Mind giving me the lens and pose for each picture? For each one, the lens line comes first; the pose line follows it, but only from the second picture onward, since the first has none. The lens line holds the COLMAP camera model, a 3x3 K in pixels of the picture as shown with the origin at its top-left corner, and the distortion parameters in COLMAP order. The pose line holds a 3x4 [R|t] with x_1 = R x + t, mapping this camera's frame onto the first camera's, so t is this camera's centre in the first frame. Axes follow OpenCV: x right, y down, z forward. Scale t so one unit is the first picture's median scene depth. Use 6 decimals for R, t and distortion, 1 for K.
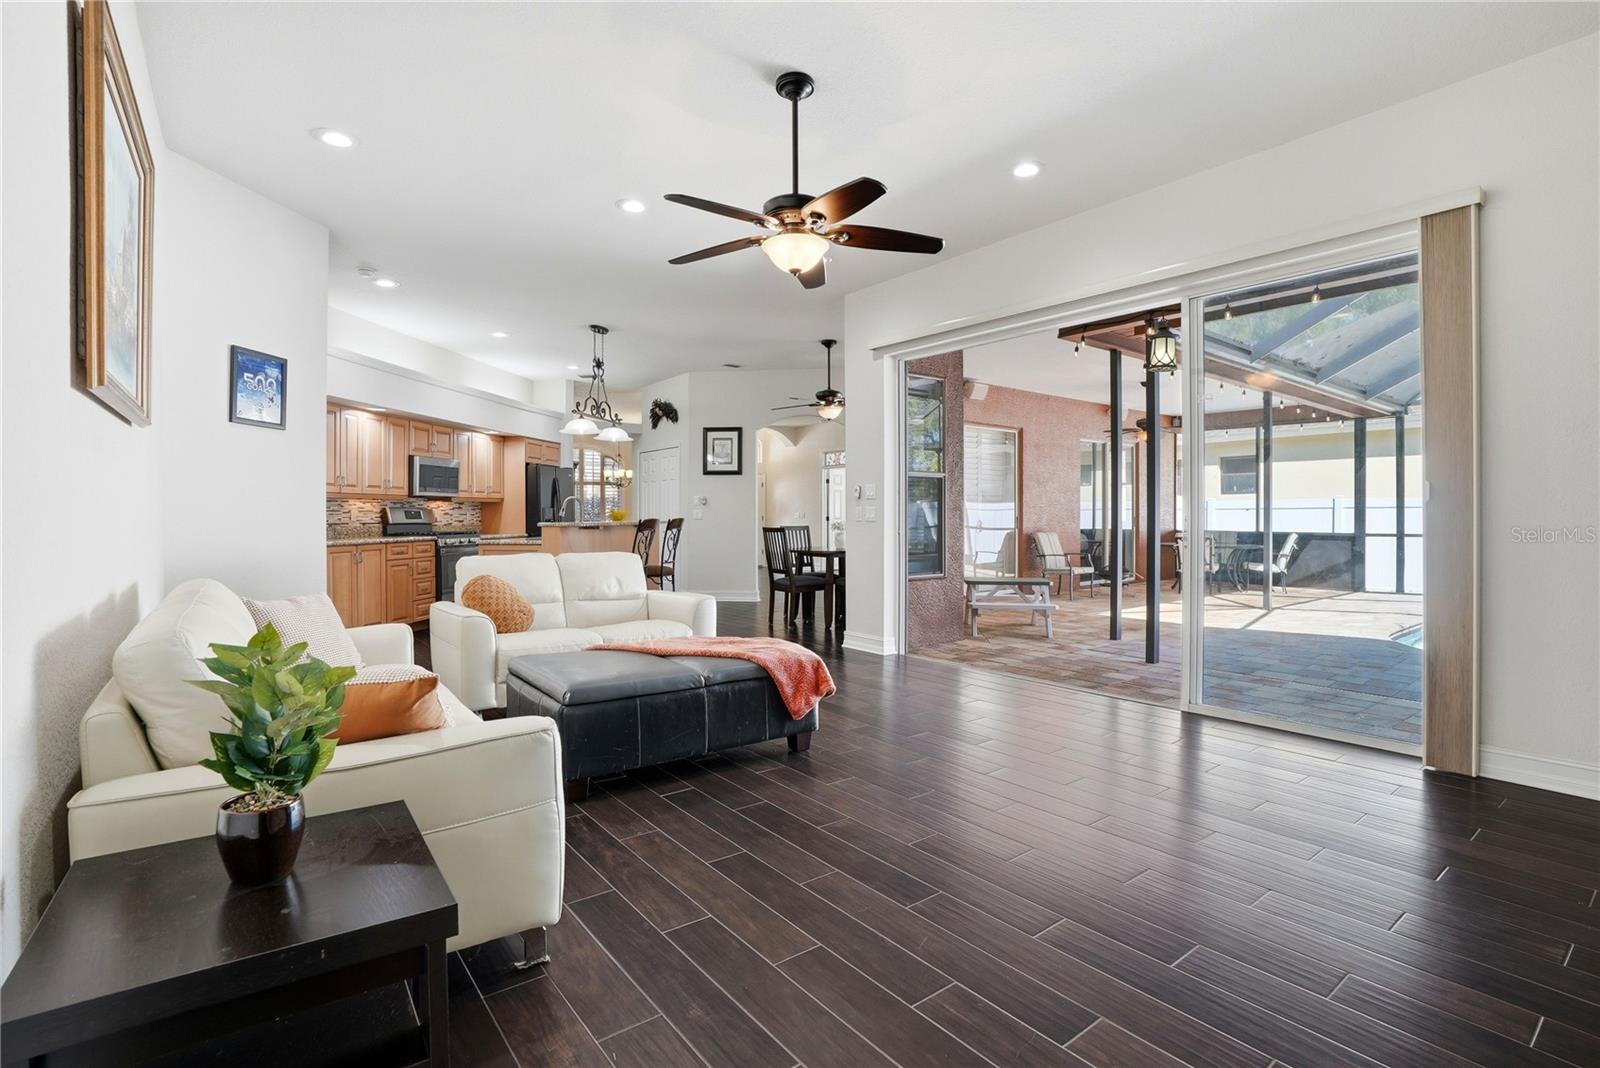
lens RADIAL K [[760.6, 0, 774.2], [0, 760.6, 525.1], [0, 0, 1]] dist [-0.027929, 0.001197]
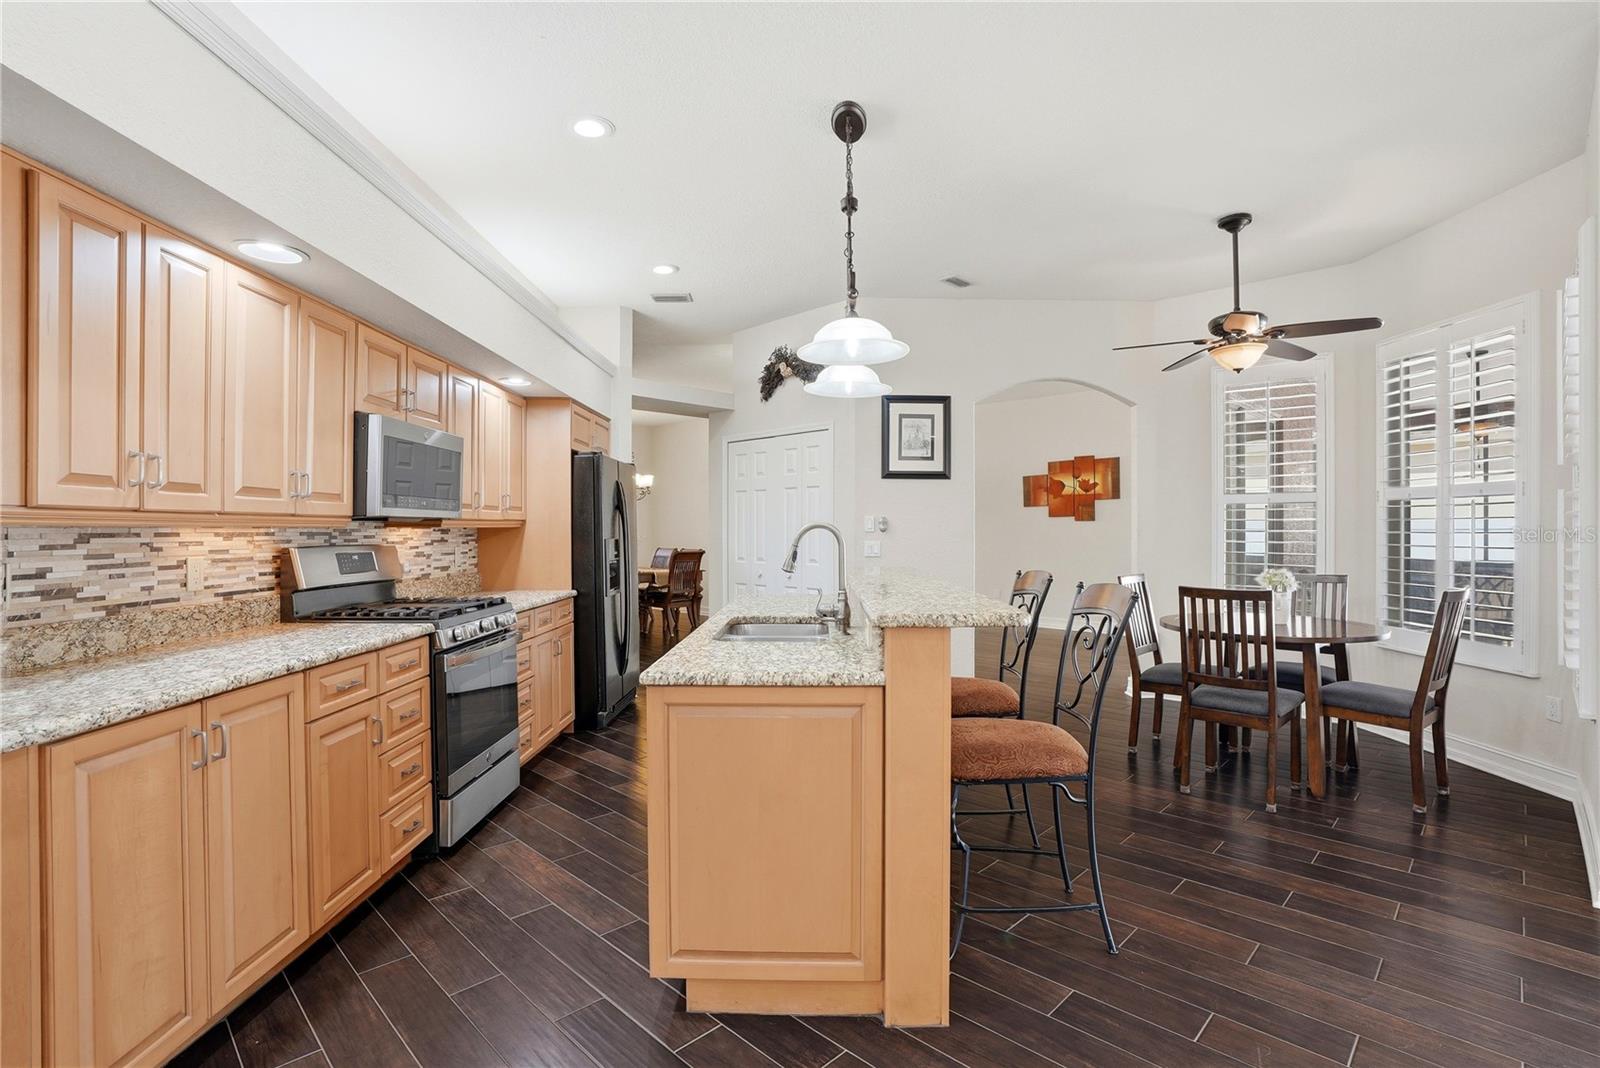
lens RADIAL K [[760.6, 0, 789.4], [0, 760.6, 534.5], [0, 0, 1]] dist [-0.027929, 0.001197]
pose [[0.987715, 0.000959, 0.156263, -0.319267], [-0.000095, 0.999985, -0.005536, -0.027354], [-0.156266, 0.005453, 0.987700, 0.576773]]
